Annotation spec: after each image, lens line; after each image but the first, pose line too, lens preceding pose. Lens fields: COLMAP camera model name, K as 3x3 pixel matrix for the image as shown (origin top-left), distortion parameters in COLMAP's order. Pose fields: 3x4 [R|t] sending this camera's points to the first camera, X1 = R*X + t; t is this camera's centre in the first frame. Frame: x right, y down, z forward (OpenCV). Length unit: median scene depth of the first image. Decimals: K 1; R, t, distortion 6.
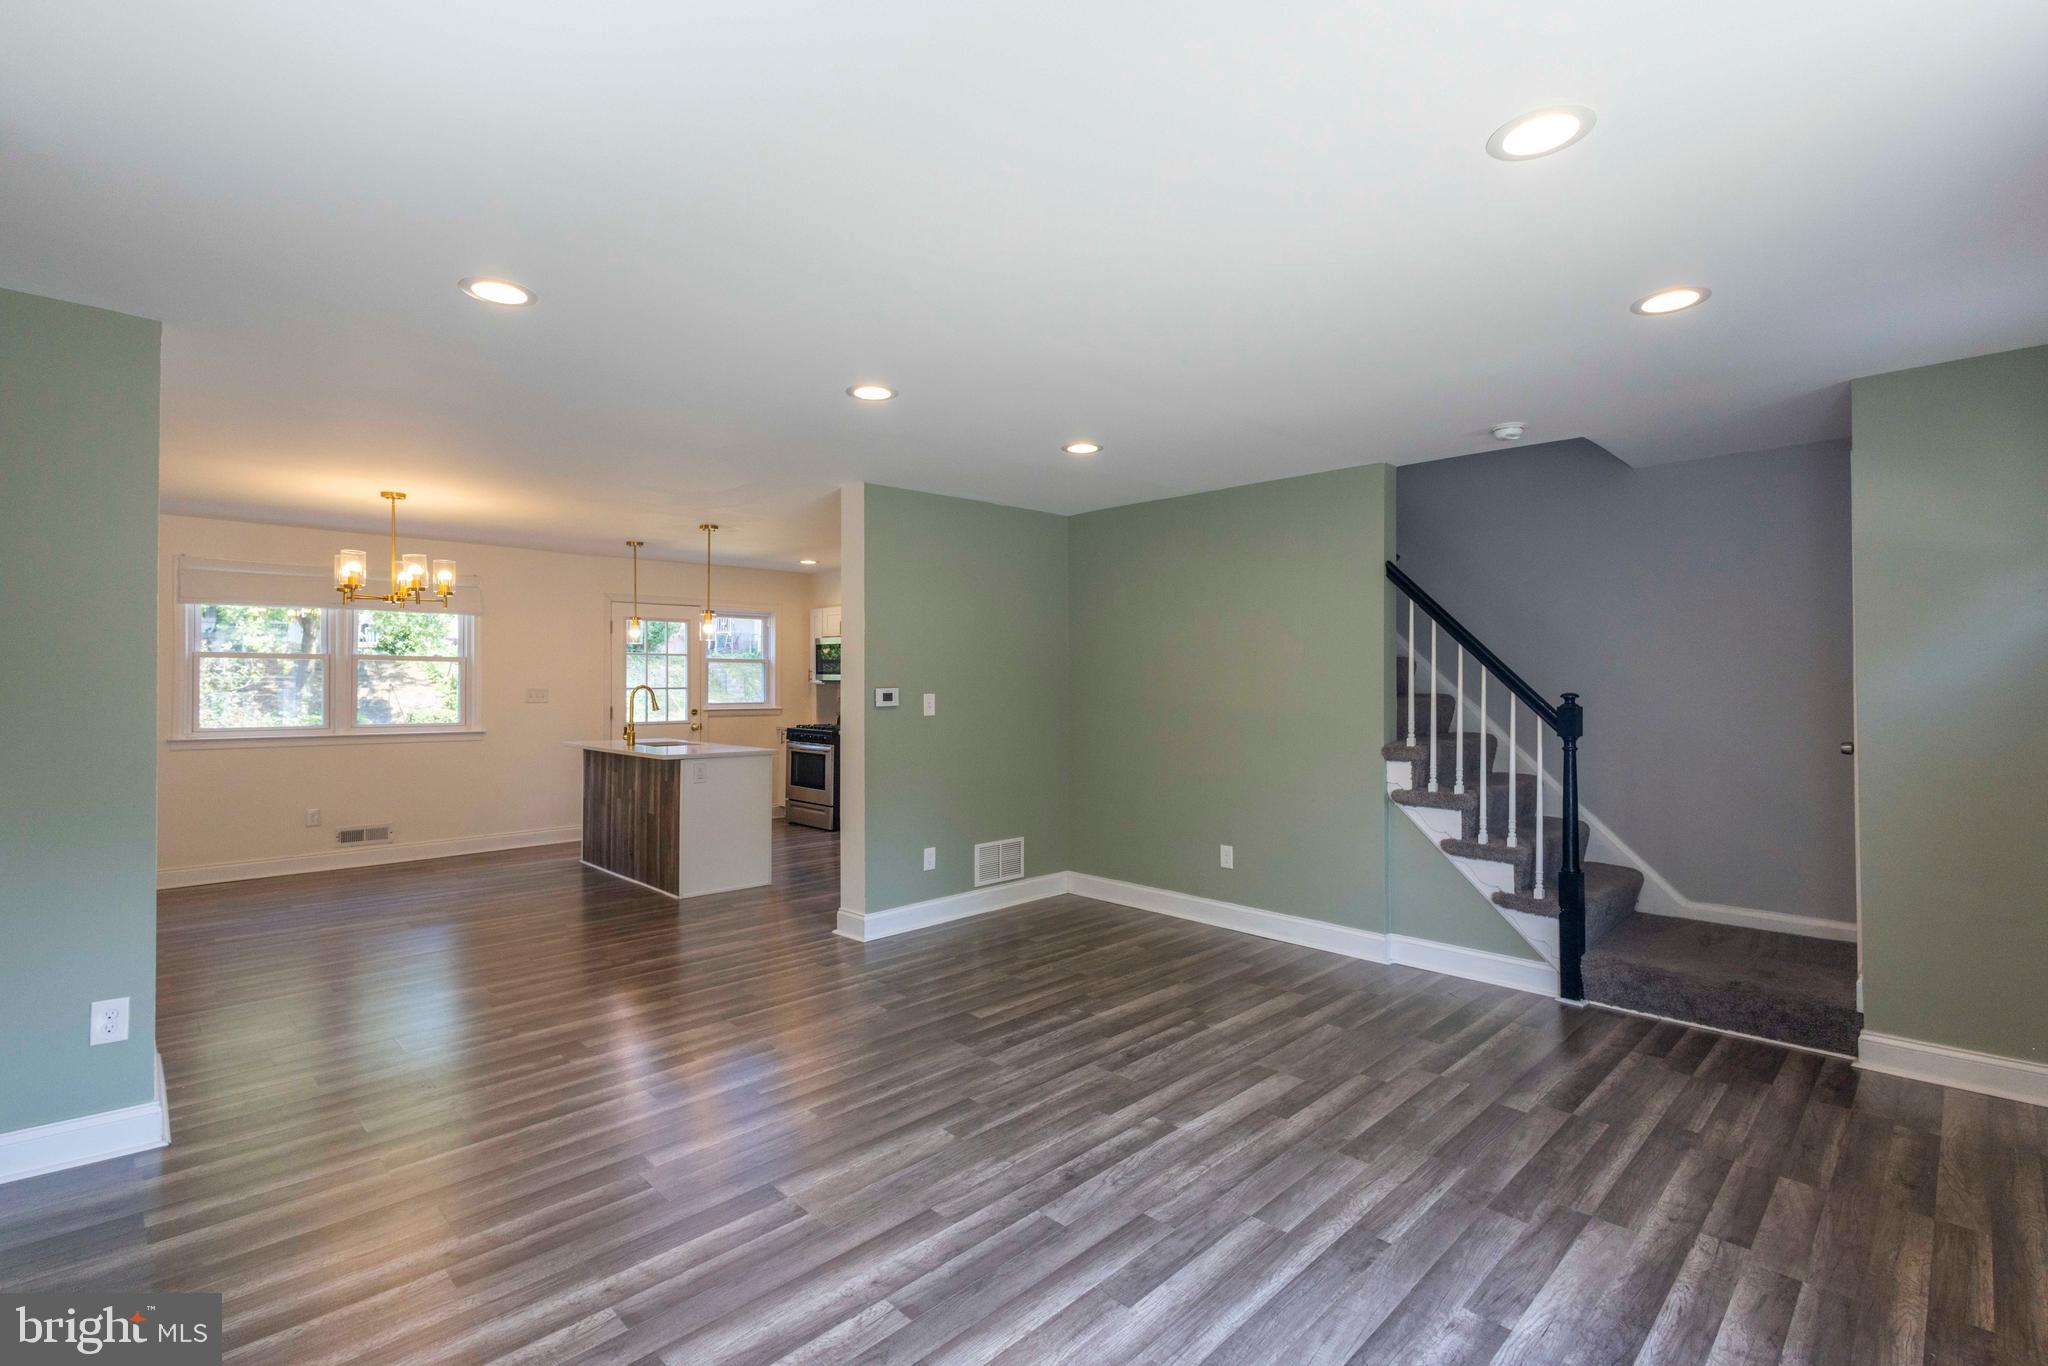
lens RADIAL K [[939.1, 0, 1035.1], [0, 939.1, 677.3], [0, 0, 1]] dist [0.006431, -0.001047]
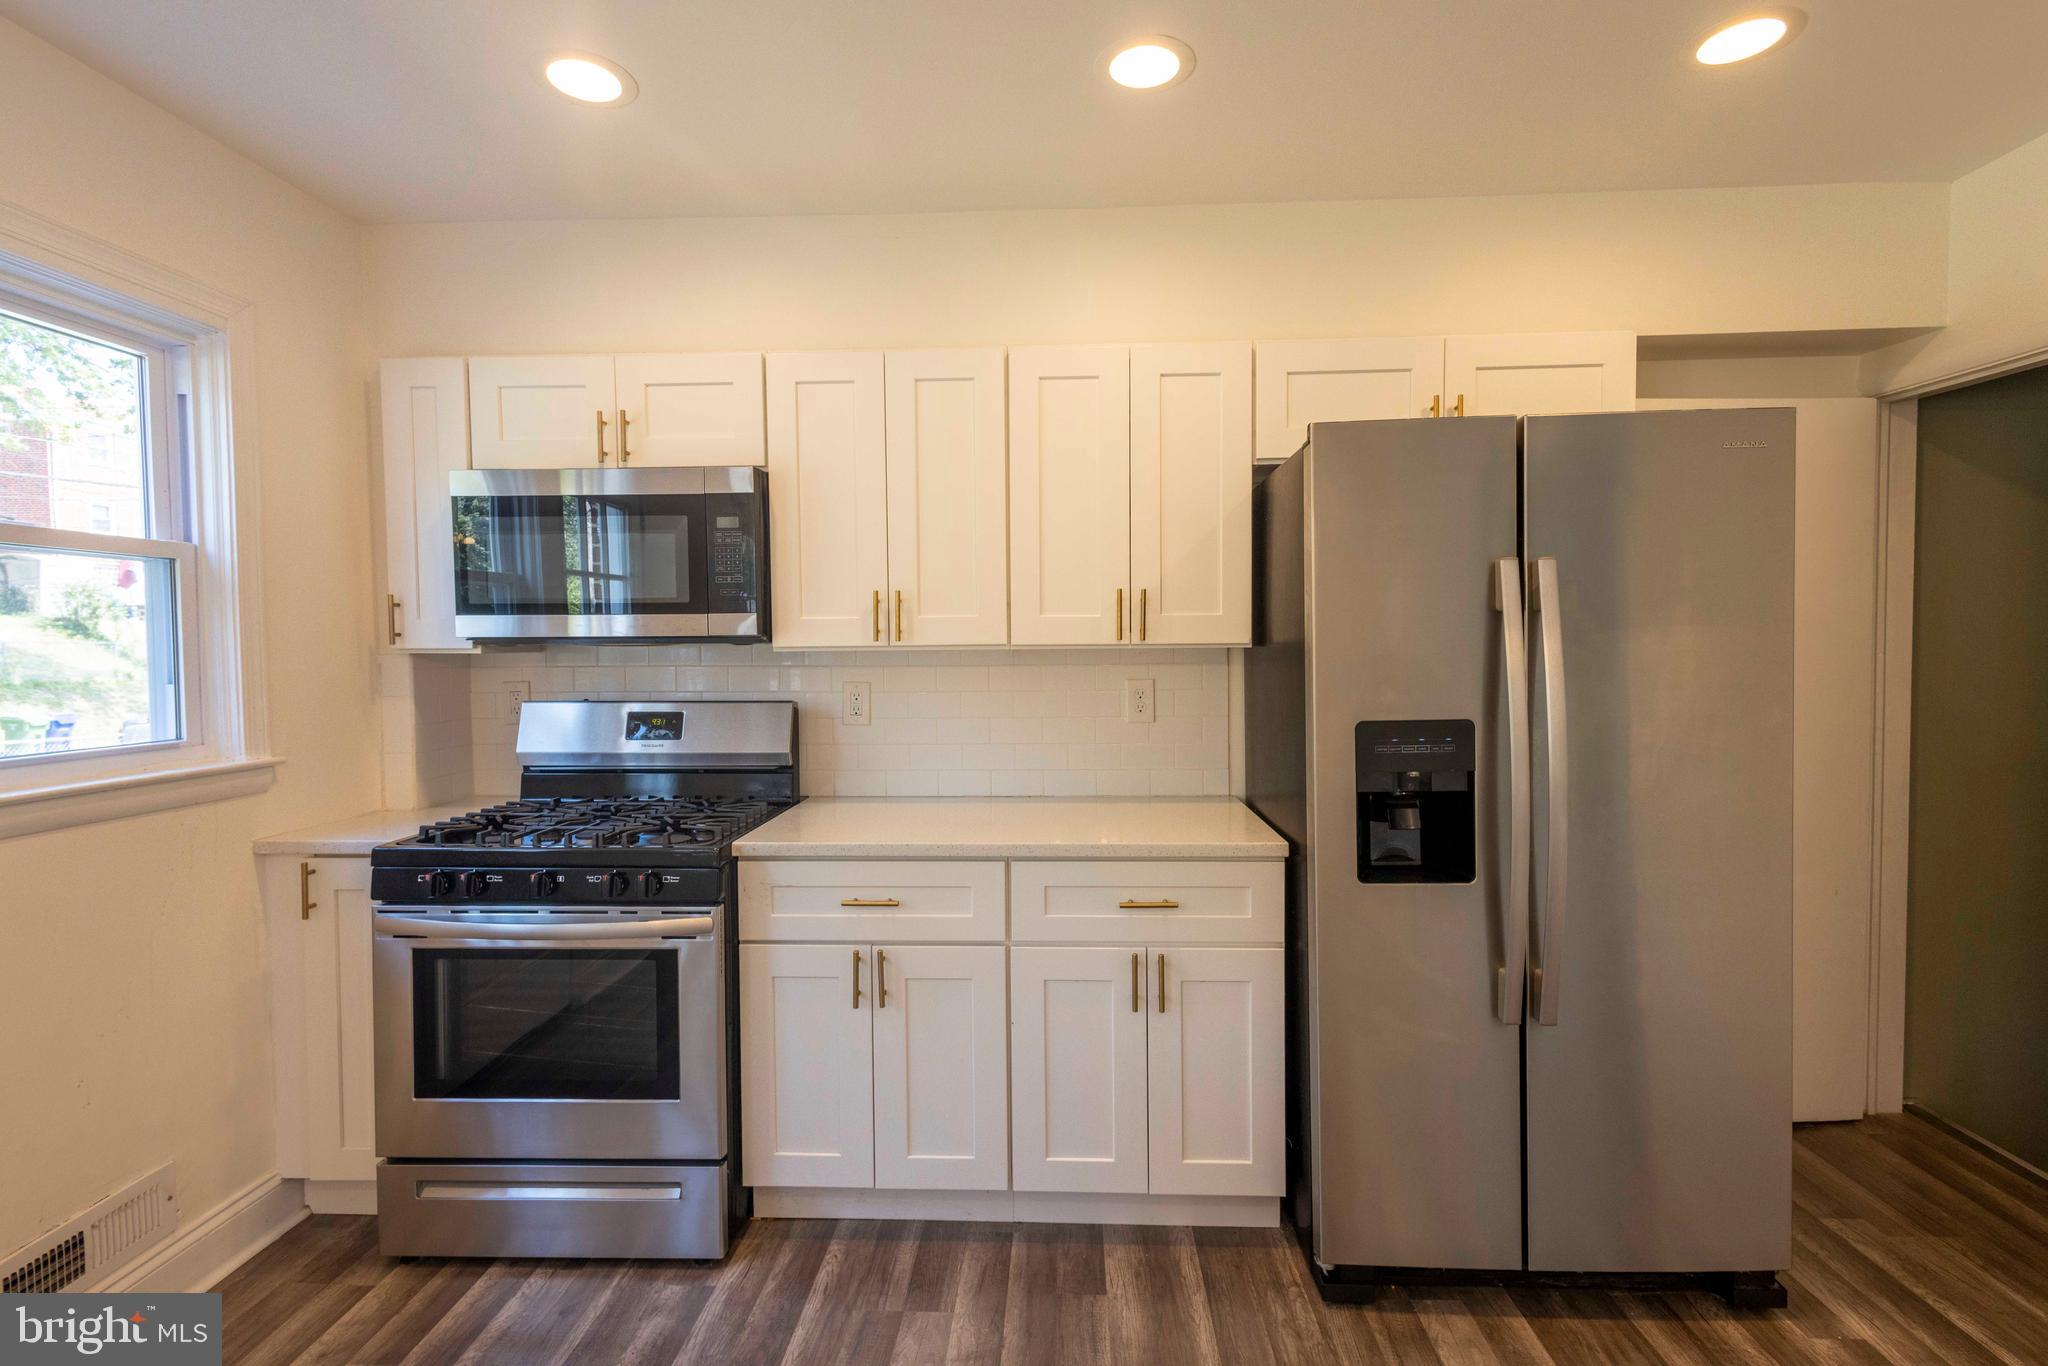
lens RADIAL K [[939.1, 0, 1020.2], [0, 939.1, 681.8], [0, 0, 1]] dist [0.006431, -0.001047]
pose [[0.738536, -0.034905, 0.673310, -0.706332], [0.008626, 0.999066, 0.042331, 0.013400], [-0.674158, -0.025455, 0.738148, 1.720878]]
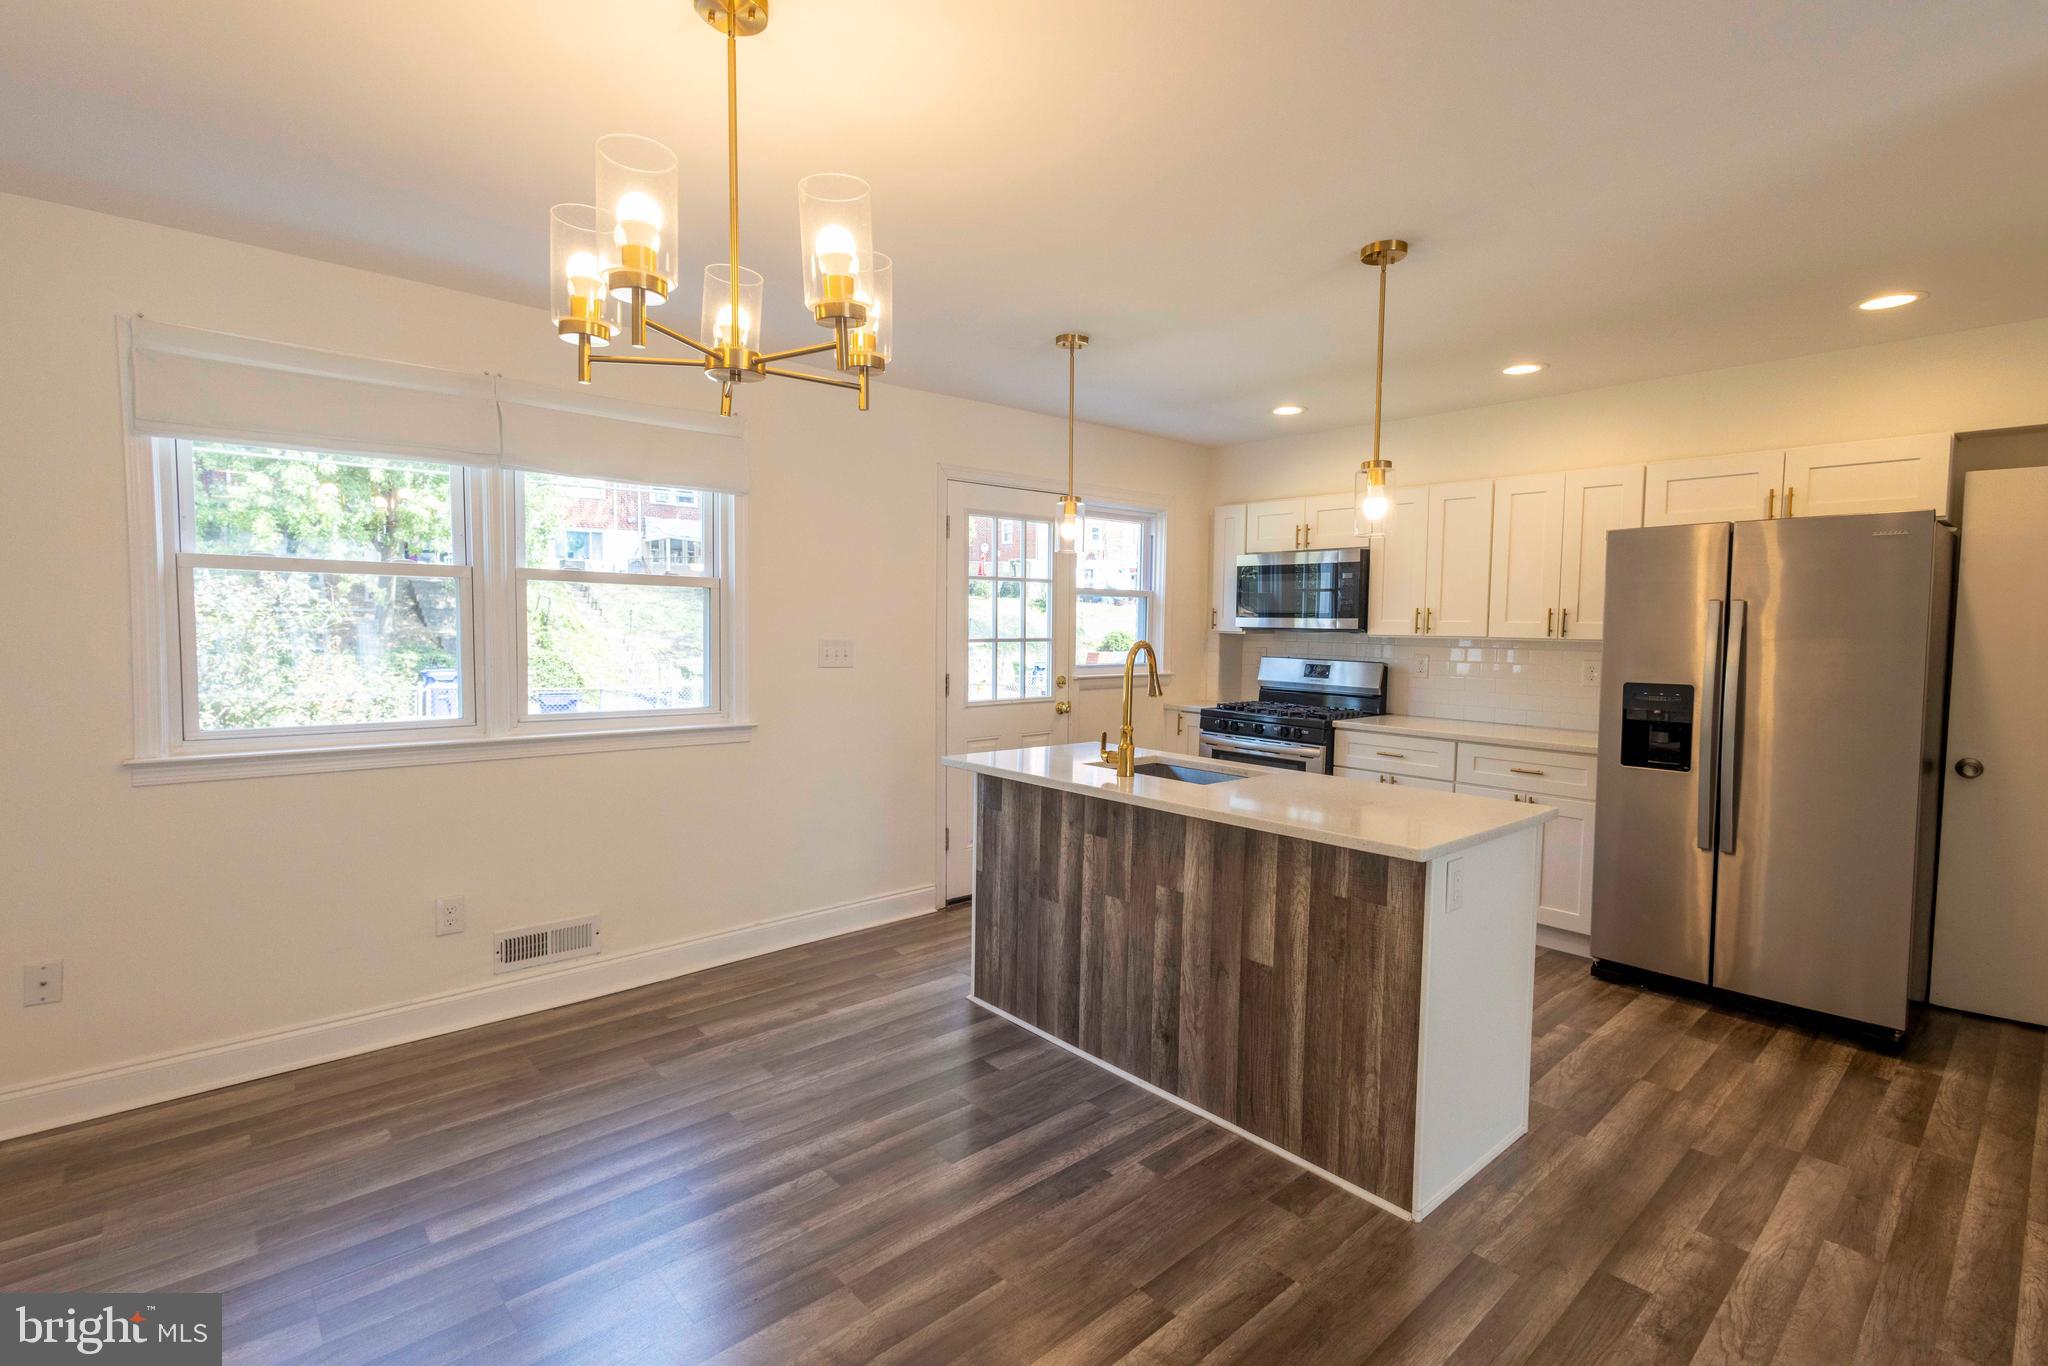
lens RADIAL K [[939.1, 0, 1023.5], [0, 939.1, 674.5], [0, 0, 1]] dist [0.006431, -0.001047]
pose [[0.998070, 0.013268, -0.060660, -0.797957], [-0.009634, 0.998162, 0.059825, -0.002692], [0.061342, -0.059125, 0.996364, 0.980253]]
